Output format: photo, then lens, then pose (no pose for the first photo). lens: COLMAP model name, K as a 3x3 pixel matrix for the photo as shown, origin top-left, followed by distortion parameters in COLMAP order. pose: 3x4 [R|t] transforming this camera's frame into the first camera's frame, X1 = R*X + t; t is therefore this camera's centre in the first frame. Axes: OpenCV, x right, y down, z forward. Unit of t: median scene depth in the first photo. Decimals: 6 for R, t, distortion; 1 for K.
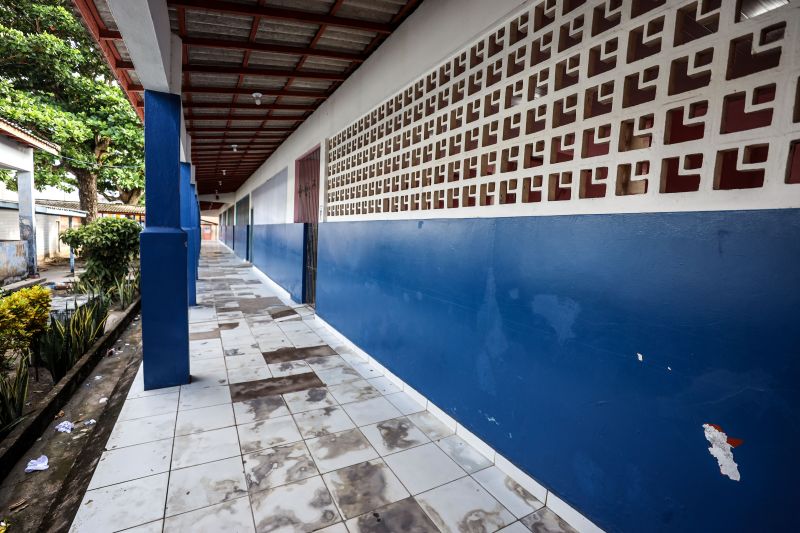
lens RADIAL K [[368.0, 0, 400.2], [0, 368.0, 268.2], [0, 0, 1]] dist [-0.038436, 0.009815]
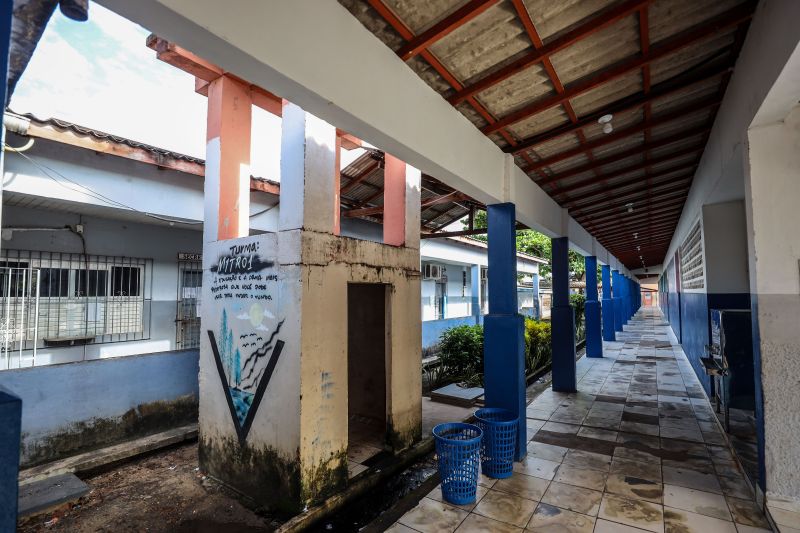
lens RADIAL K [[368.0, 0, 400.4], [0, 368.0, 269.0], [0, 0, 1]] dist [-0.038436, 0.009815]
pose [[0.450585, -0.105516, -0.886476, 0.221847], [-0.054923, 0.987833, -0.145497, 0.024017], [0.891042, 0.114247, 0.439308, -0.292323]]
